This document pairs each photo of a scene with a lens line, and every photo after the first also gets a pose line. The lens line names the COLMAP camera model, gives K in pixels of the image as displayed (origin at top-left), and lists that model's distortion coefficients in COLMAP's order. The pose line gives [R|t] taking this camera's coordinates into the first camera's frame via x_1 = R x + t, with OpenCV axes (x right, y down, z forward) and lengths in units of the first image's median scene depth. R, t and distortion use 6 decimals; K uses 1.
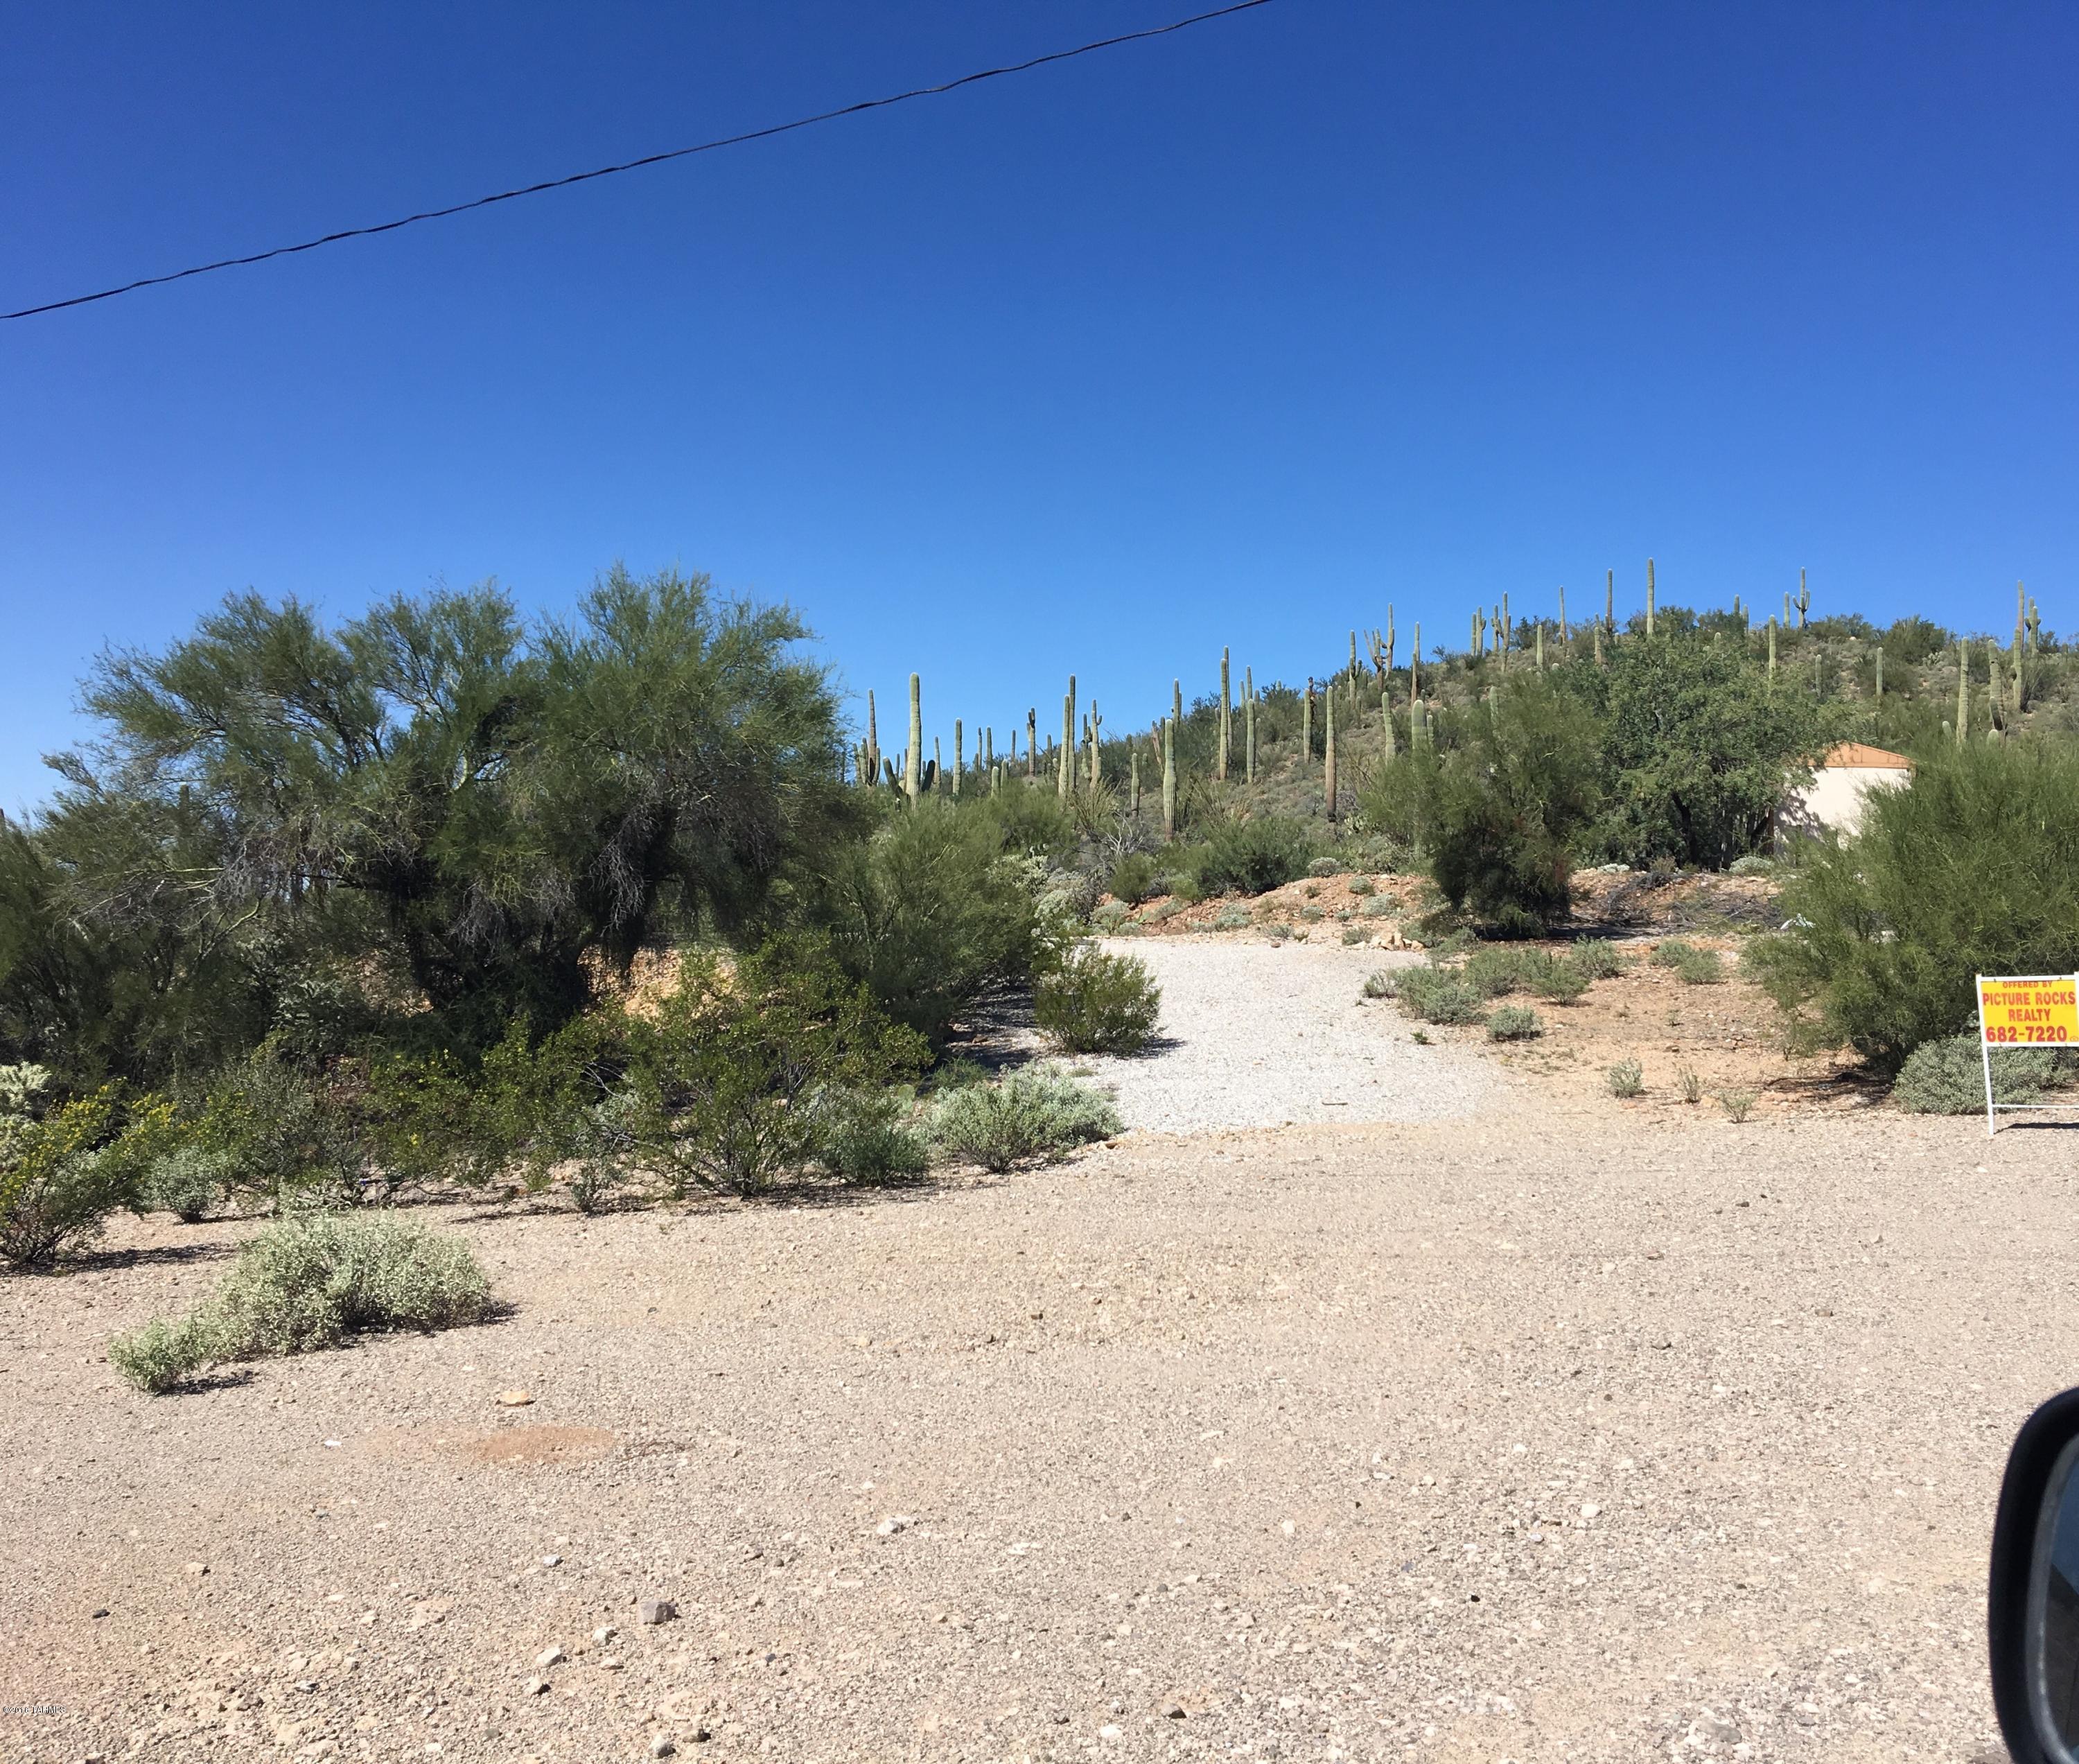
lens RADIAL K [[1946.2, 0, 1039.8], [0, 1946.2, 883.4], [0, 0, 1]] dist [0.002875, 0.000000]
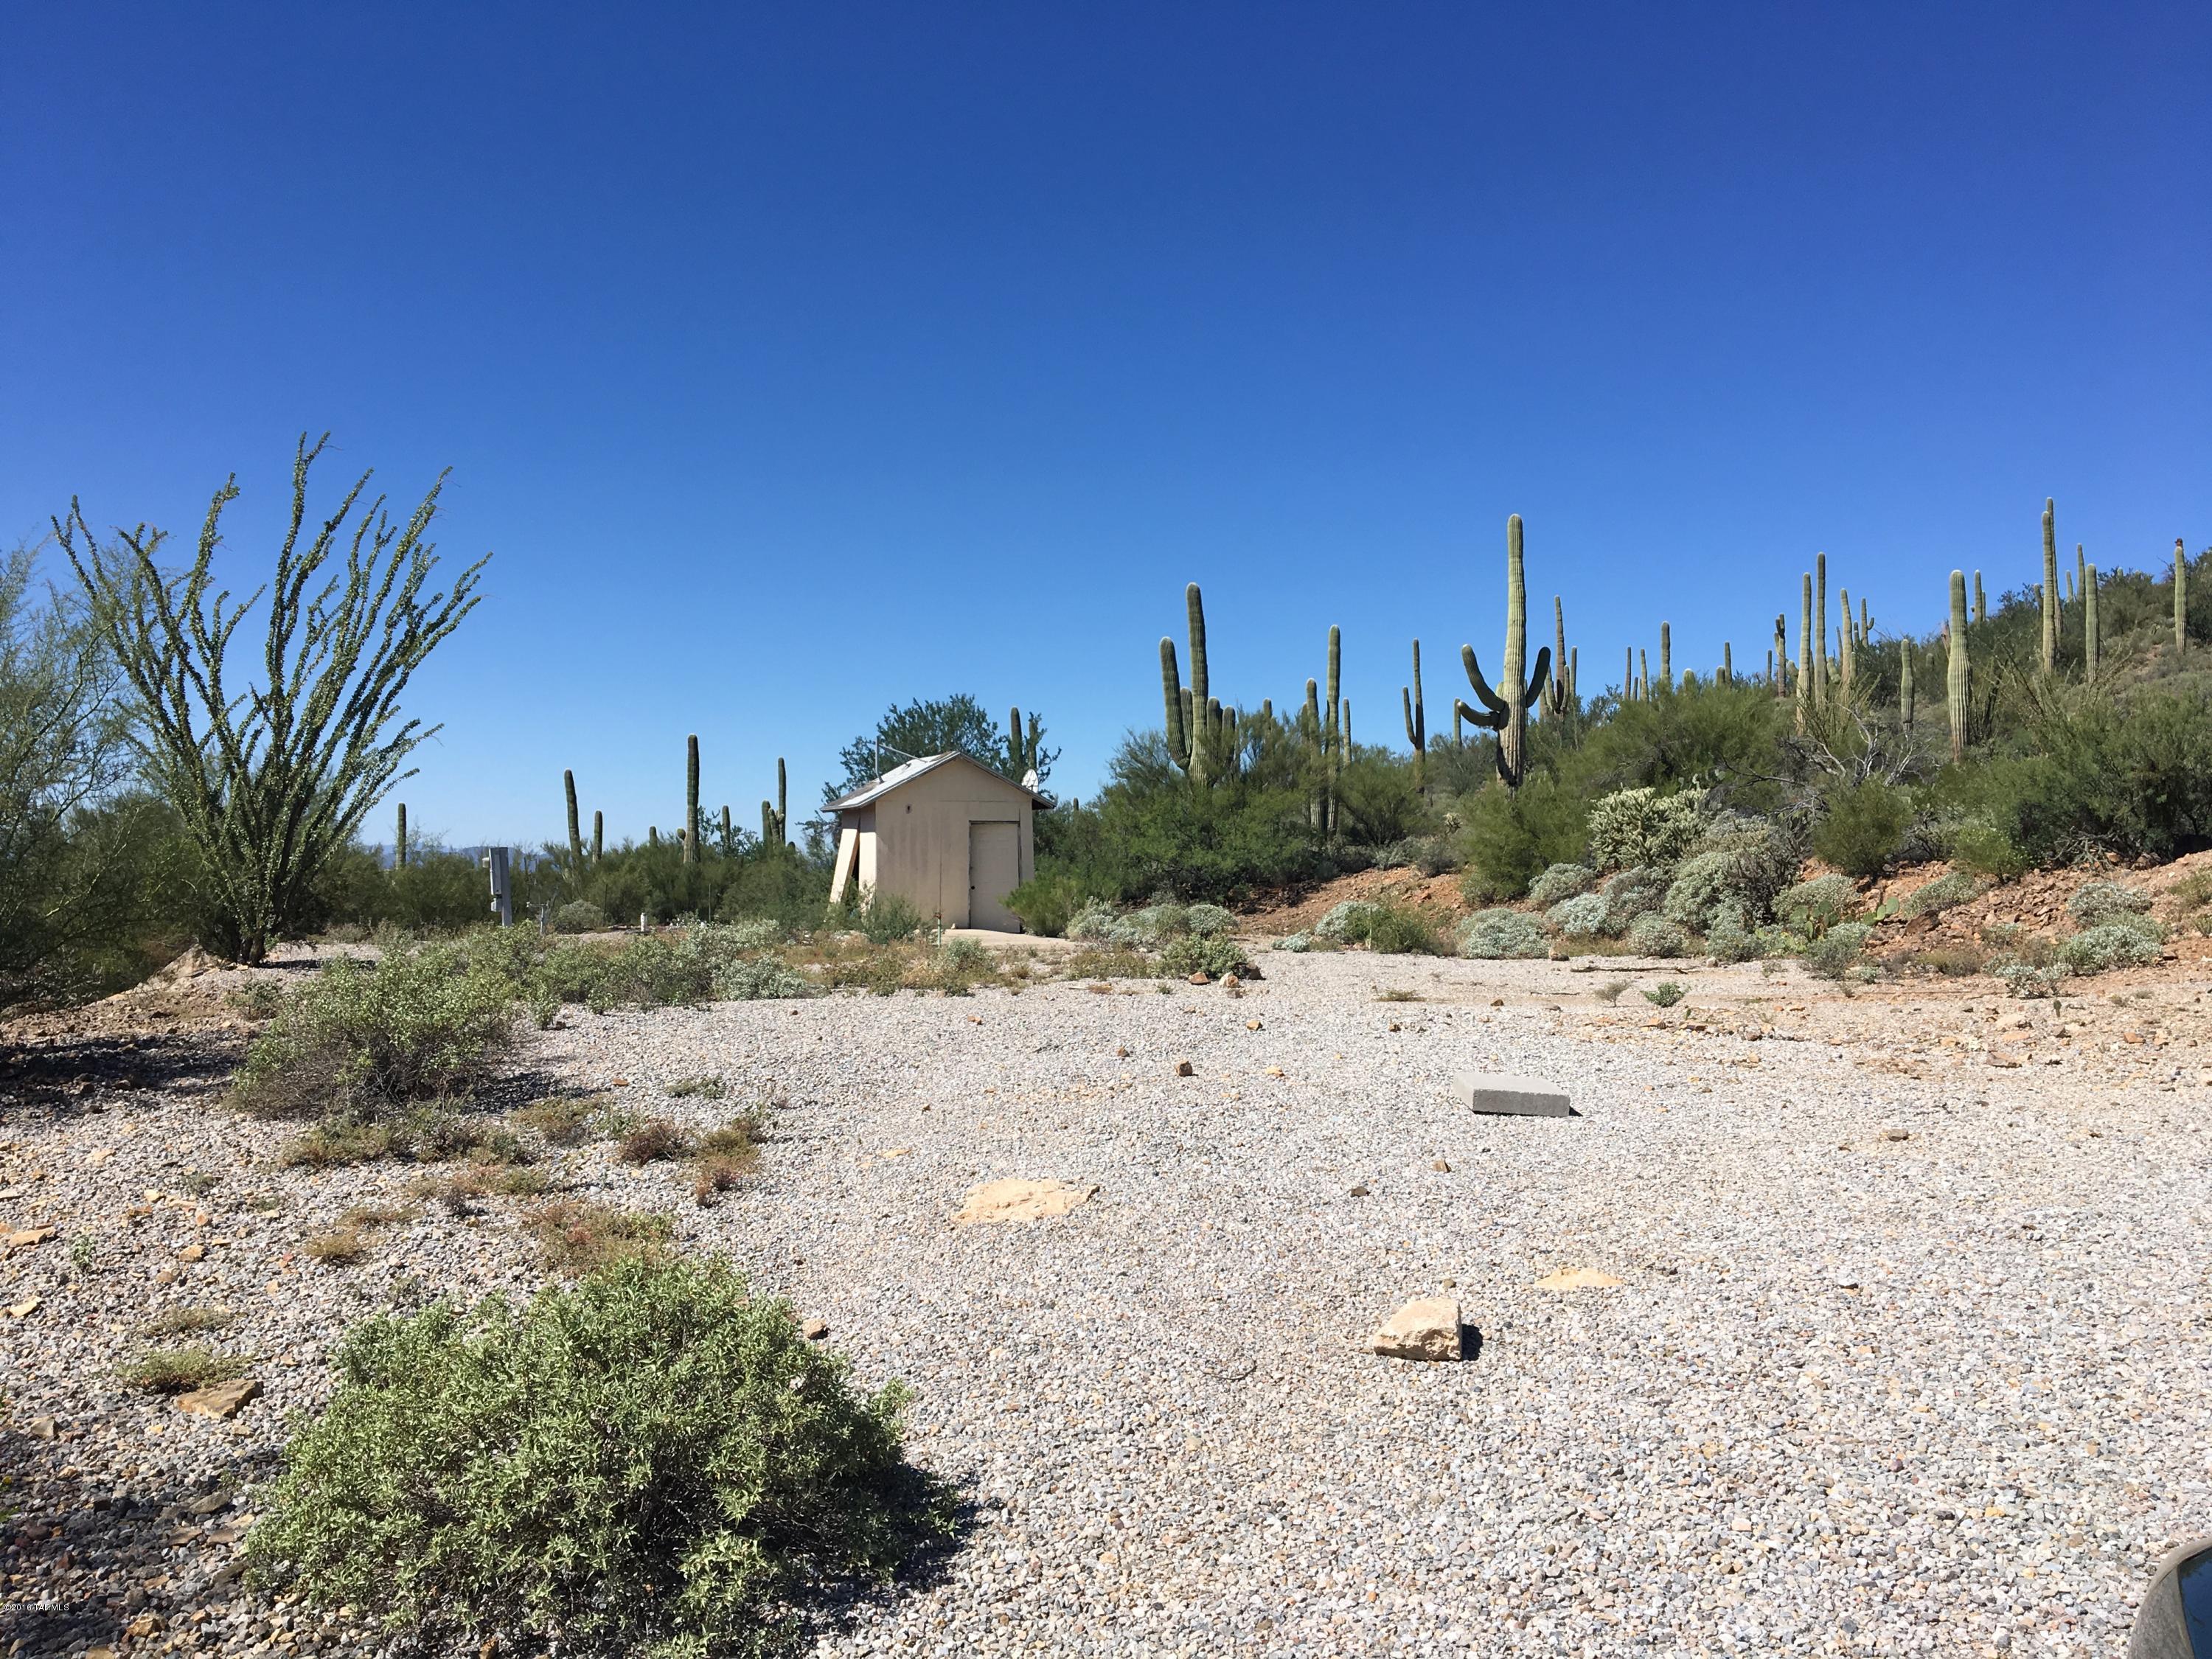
lens RADIAL K [[1836.9, 0, 1105.0], [0, 1836.9, 832.7], [0, 0, 1]] dist [0.046675, -0.010893]
pose [[0.930915, -0.018139, -0.364784, 0.036117], [0.018606, 0.999824, -0.002234, -0.003535], [0.364761, -0.004708, 0.931089, 0.442618]]
